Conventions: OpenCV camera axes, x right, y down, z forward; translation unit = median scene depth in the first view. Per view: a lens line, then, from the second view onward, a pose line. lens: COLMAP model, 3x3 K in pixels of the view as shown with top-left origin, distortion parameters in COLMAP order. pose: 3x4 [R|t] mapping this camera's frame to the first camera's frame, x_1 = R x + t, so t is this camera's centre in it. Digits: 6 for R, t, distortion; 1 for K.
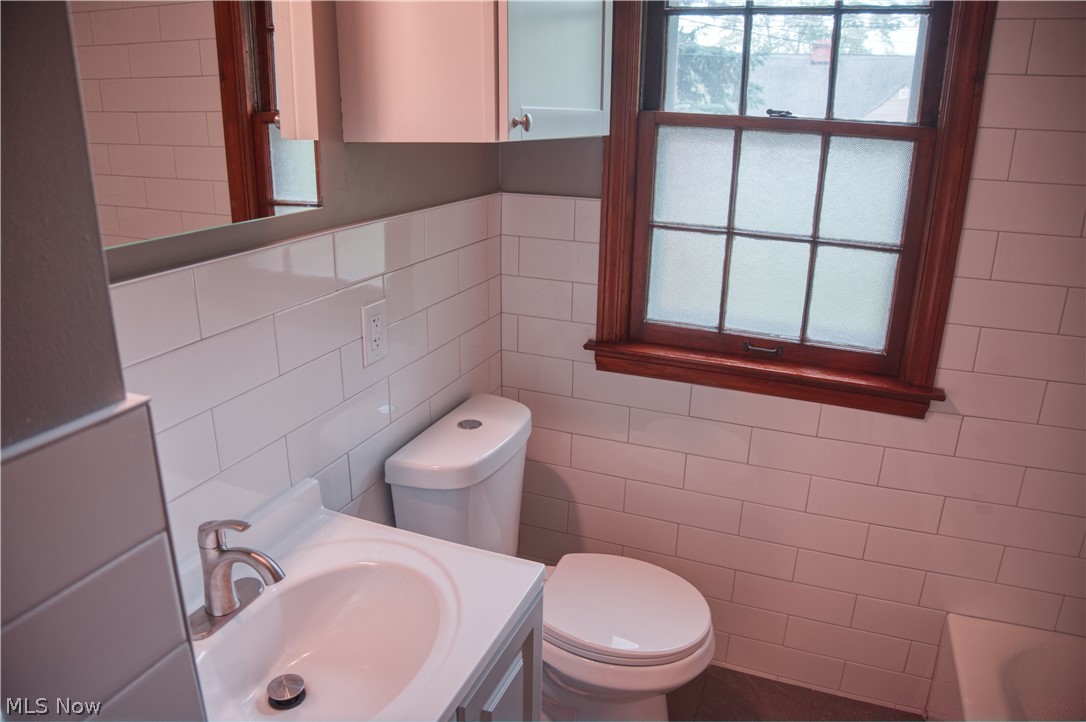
lens RADIAL K [[754.8, 0, 541.8], [0, 754.8, 375.3], [0, 0, 1]] dist [-0.154372, 0.075923]
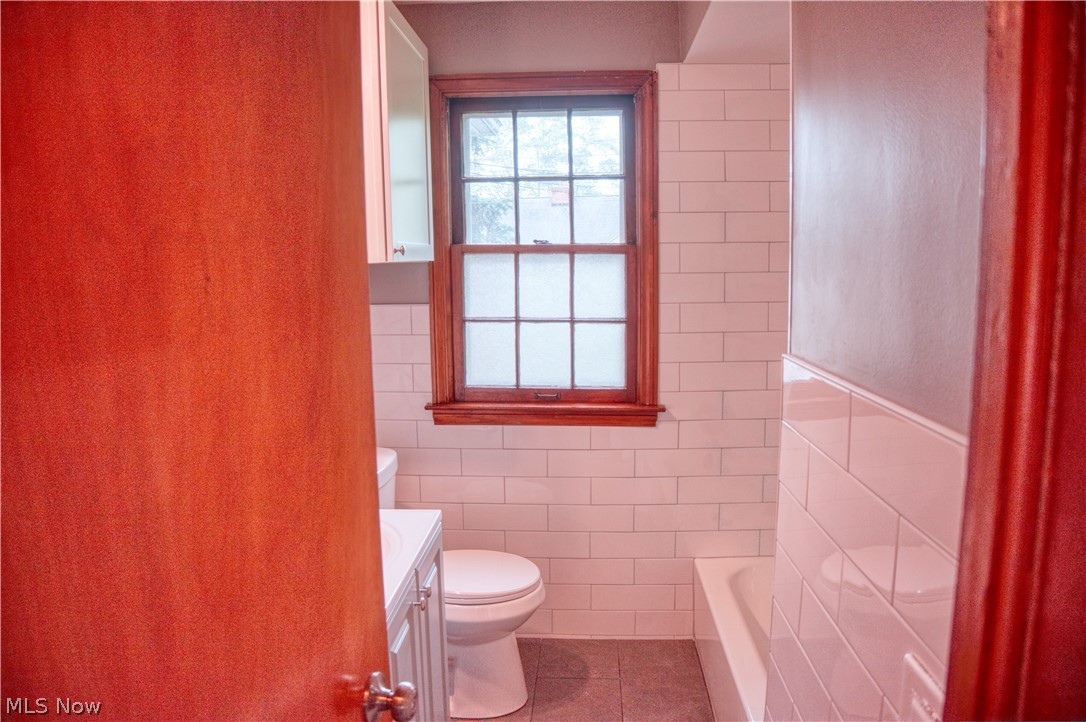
lens RADIAL K [[754.8, 0, 541.8], [0, 754.8, 375.3], [0, 0, 1]] dist [-0.154372, 0.075923]
pose [[0.950099, -0.072405, 0.303429, -0.175866], [0.126491, 0.978557, -0.162561, 0.175679], [-0.285152, 0.192830, 0.938885, -0.438194]]
